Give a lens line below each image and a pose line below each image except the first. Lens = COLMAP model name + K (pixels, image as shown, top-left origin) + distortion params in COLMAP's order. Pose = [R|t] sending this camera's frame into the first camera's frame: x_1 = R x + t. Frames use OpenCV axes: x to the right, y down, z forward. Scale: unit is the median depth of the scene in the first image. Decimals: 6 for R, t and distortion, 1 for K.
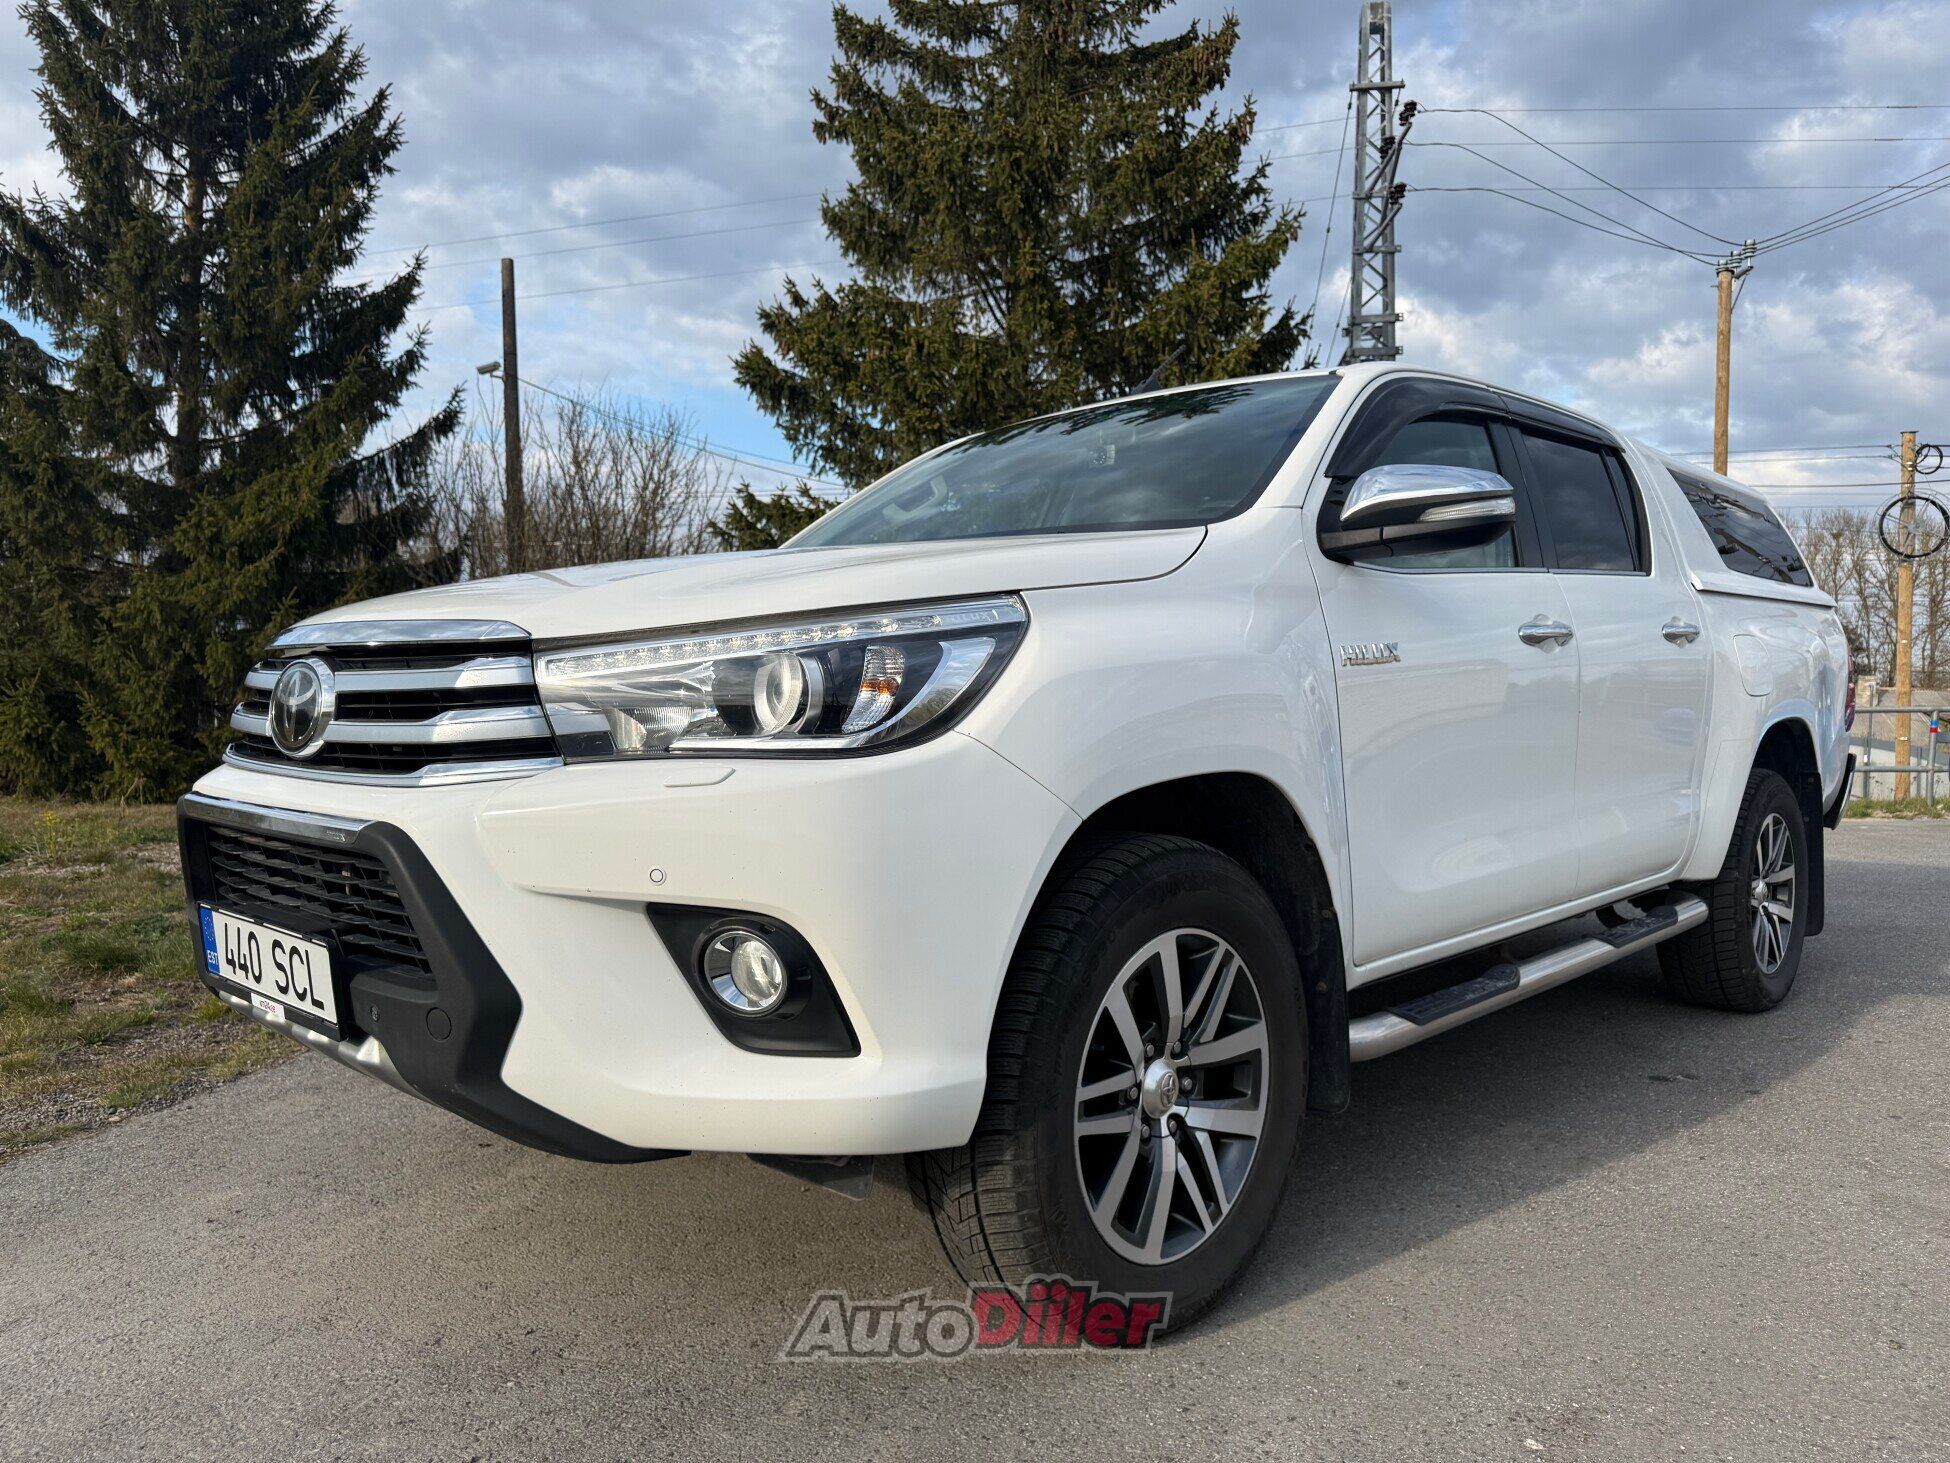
lens RADIAL K [[1351.6, 0, 982.0], [0, 1351.6, 728.5], [0, 0, 1]] dist [0.008060, -0.008524]
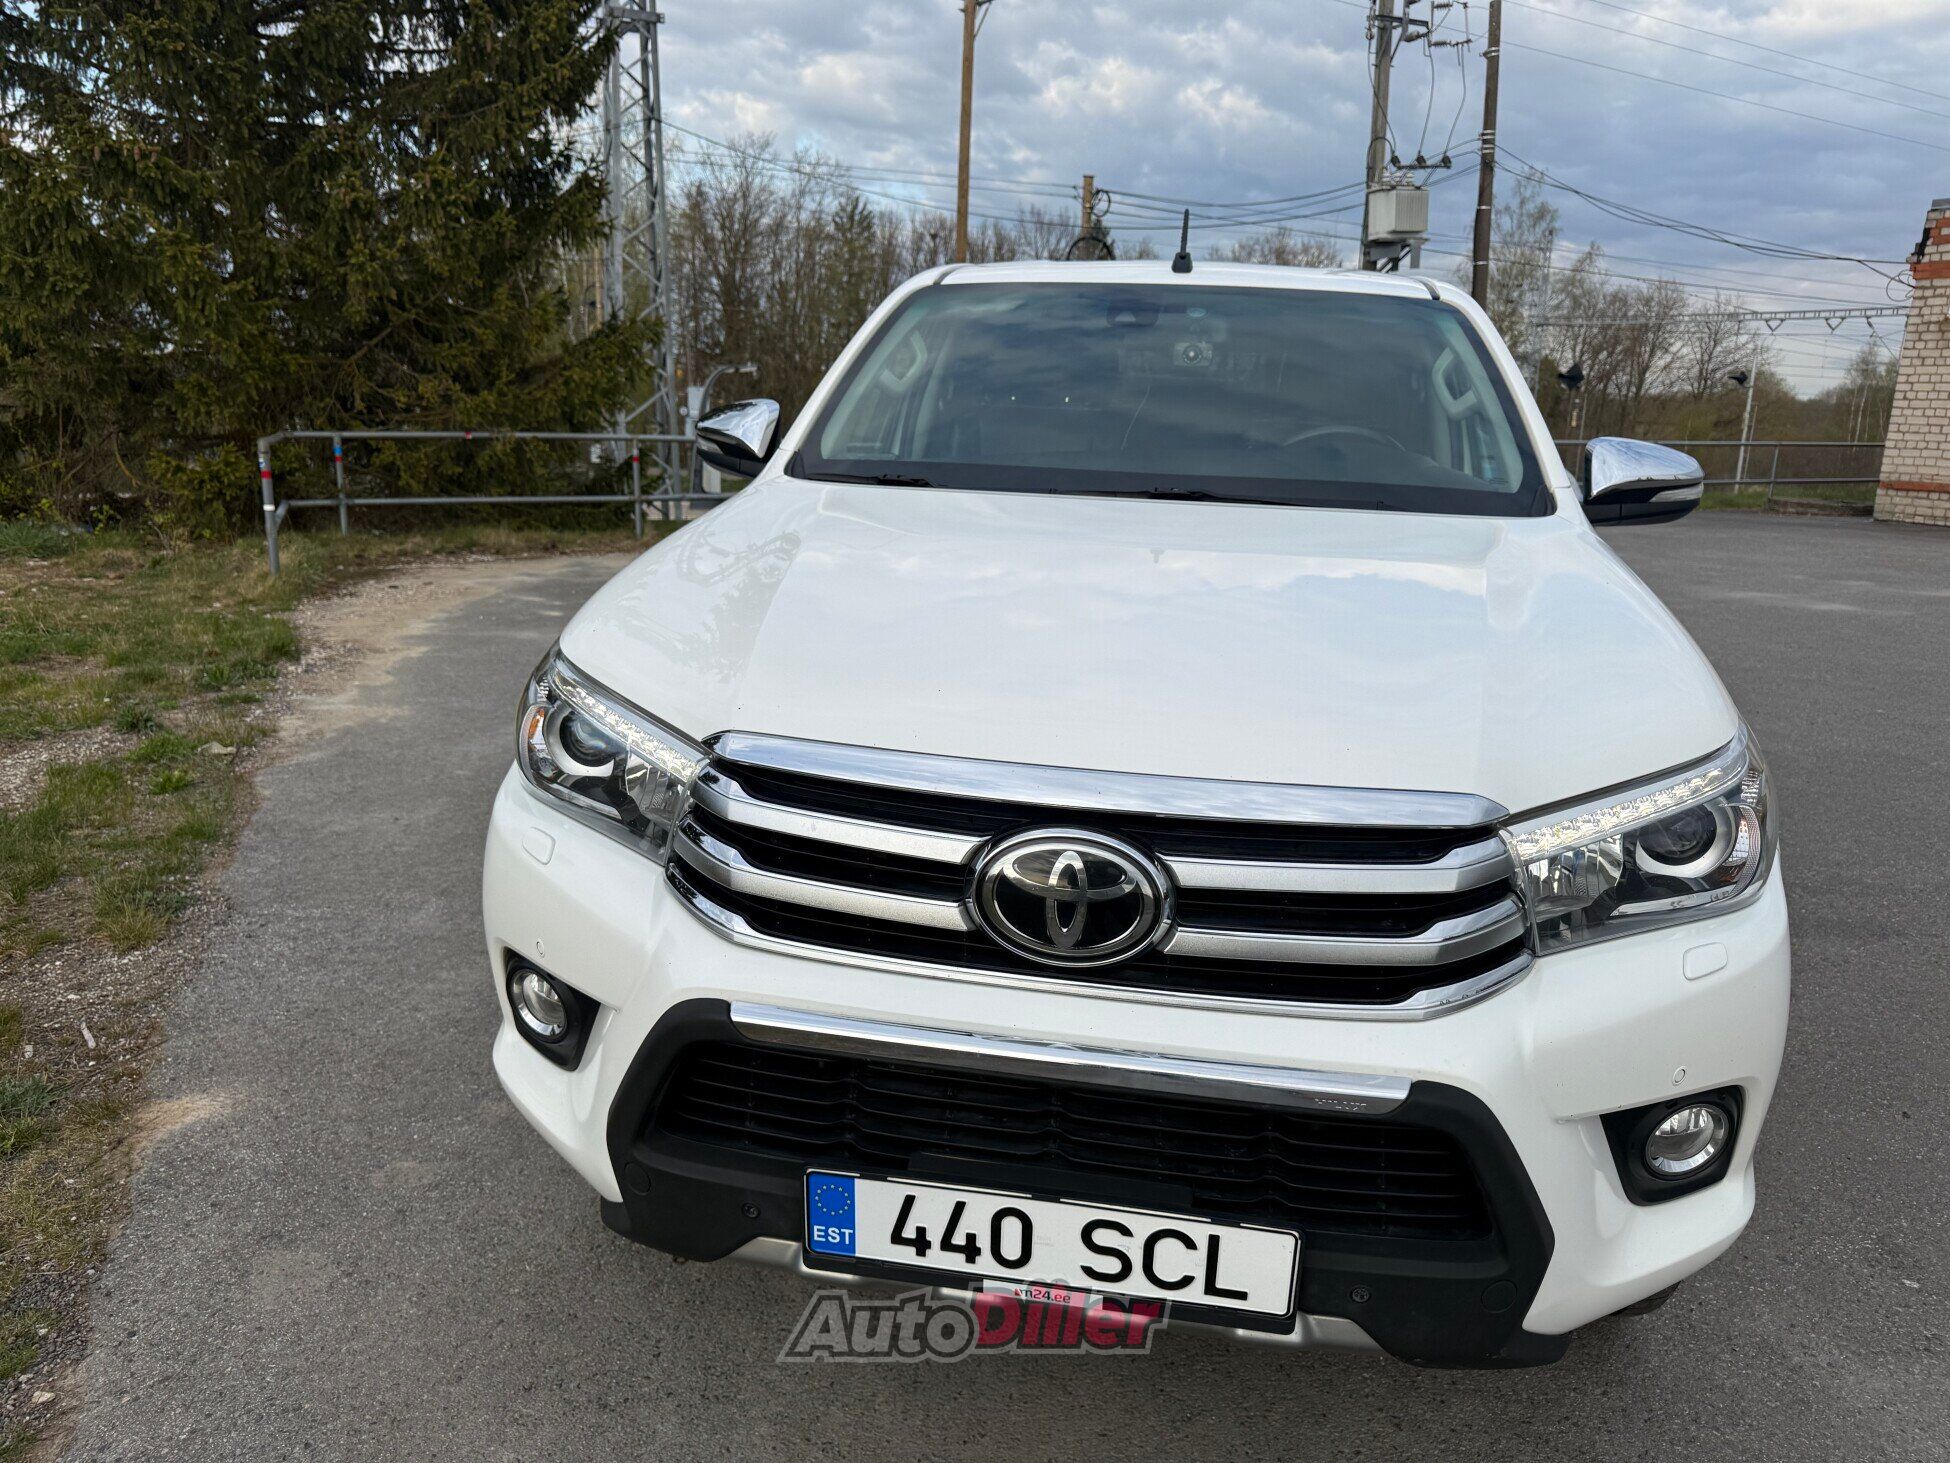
lens RADIAL K [[1385.4, 0, 980.0], [0, 1385.4, 699.2], [0, 0, 1]] dist [-0.001306, -0.006075]
pose [[0.827909, -0.090456, 0.553520, -0.829821], [-0.026223, 0.979586, 0.199306, -0.232767], [-0.560249, -0.179522, 0.808636, 0.406743]]
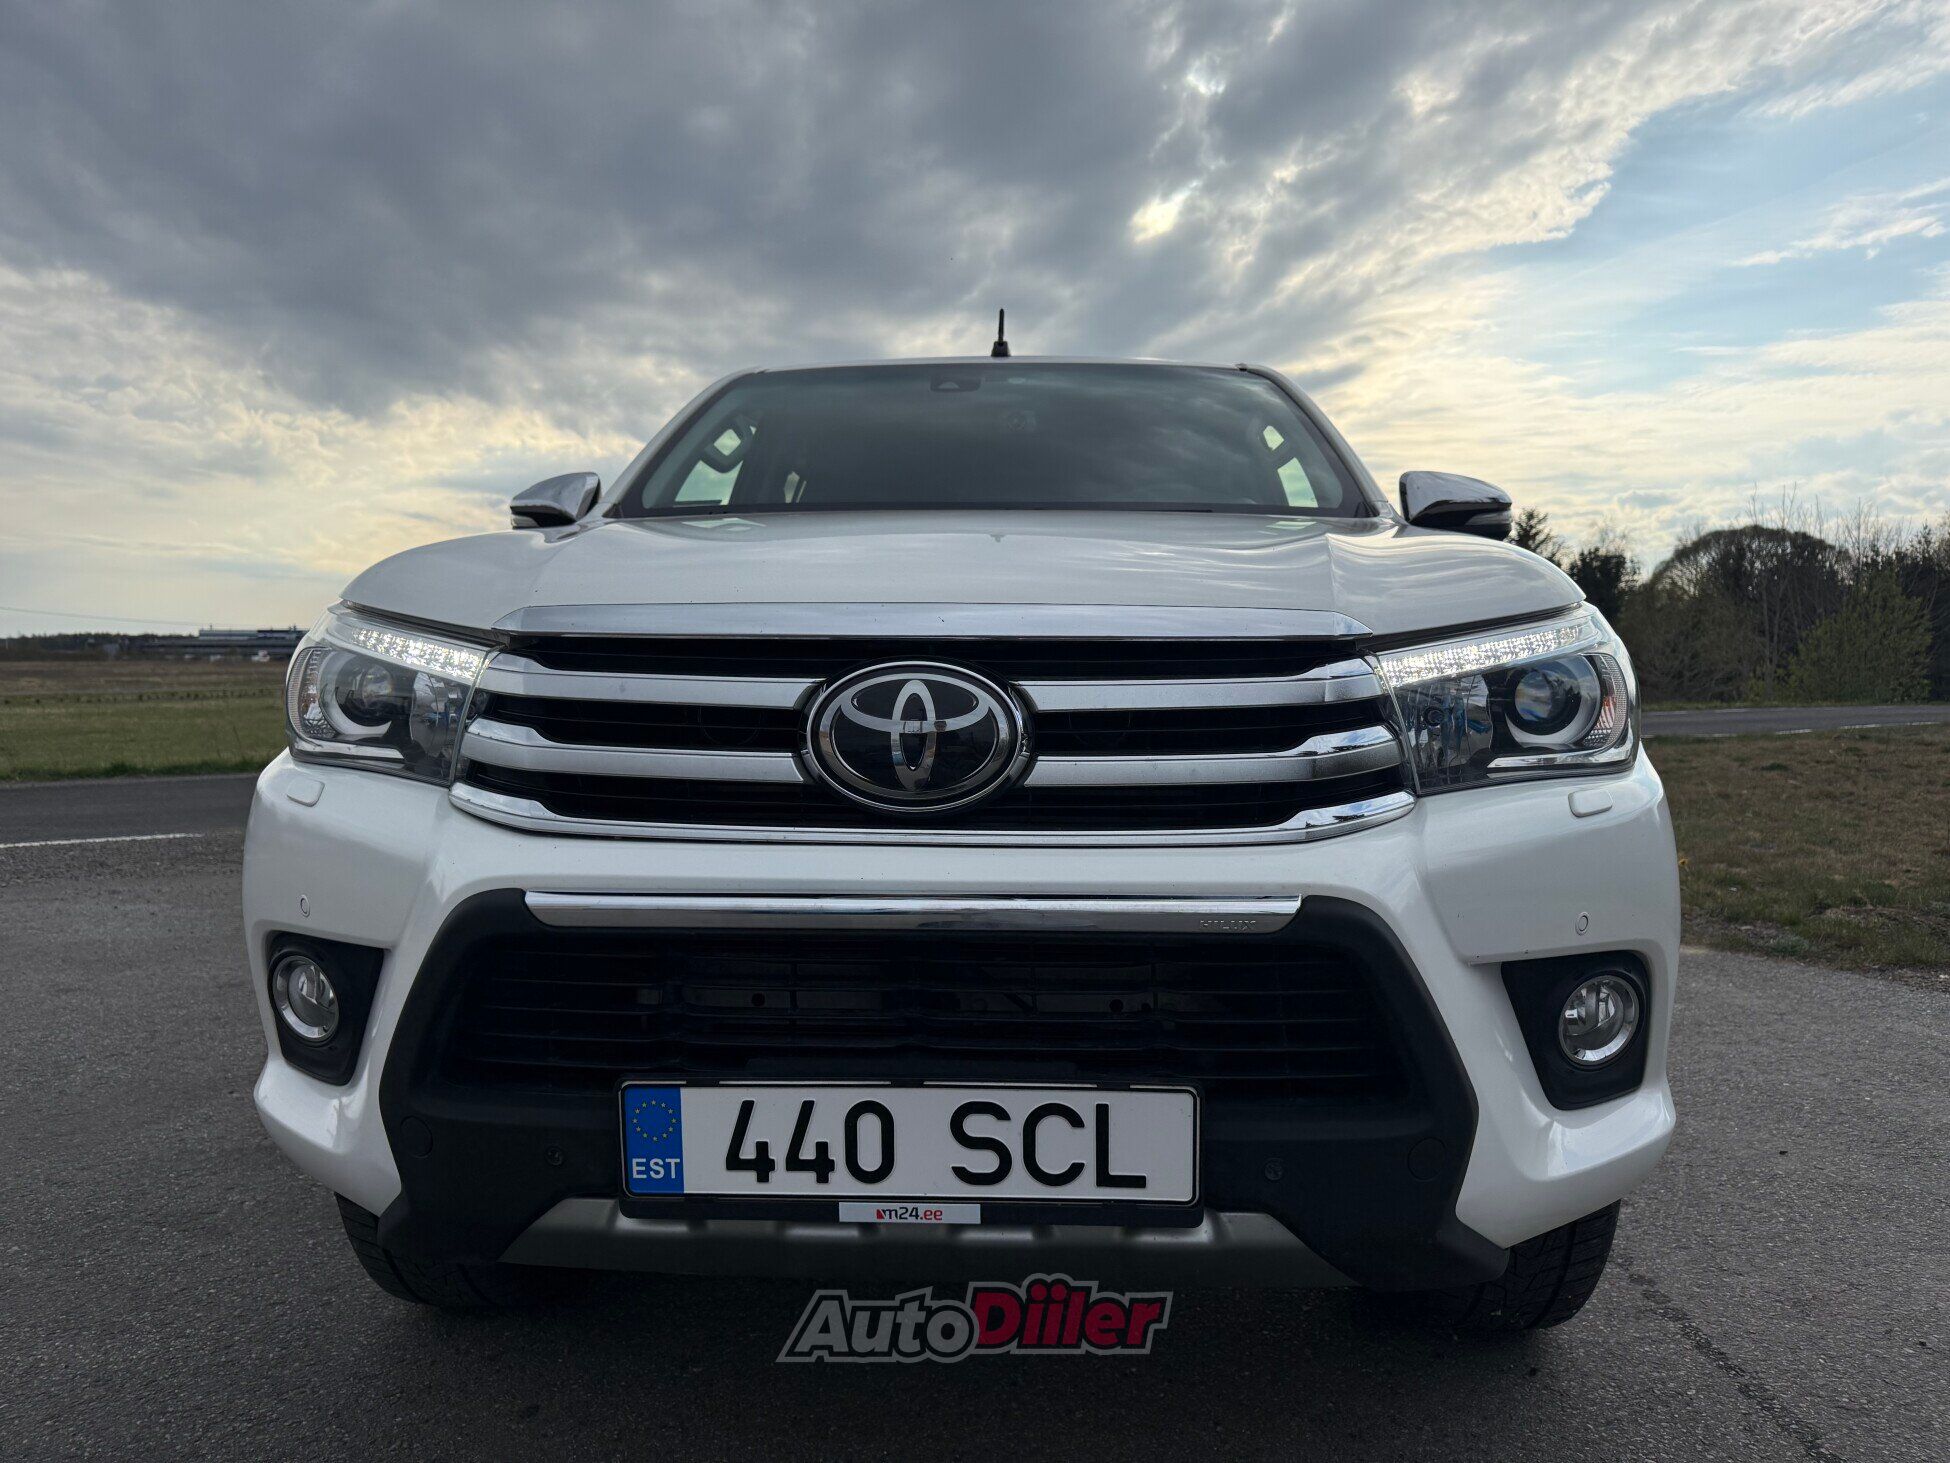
lens RADIAL K [[1350.8, 0, 993.4], [0, 1350.8, 692.7], [0, 0, 1]] dist [0.035873, -0.053598]
pose [[0.751333, -0.011429, 0.659824, -0.798894], [0.015097, 0.999886, 0.000129, -0.032152], [-0.659750, 0.009865, 0.751420, 0.436948]]
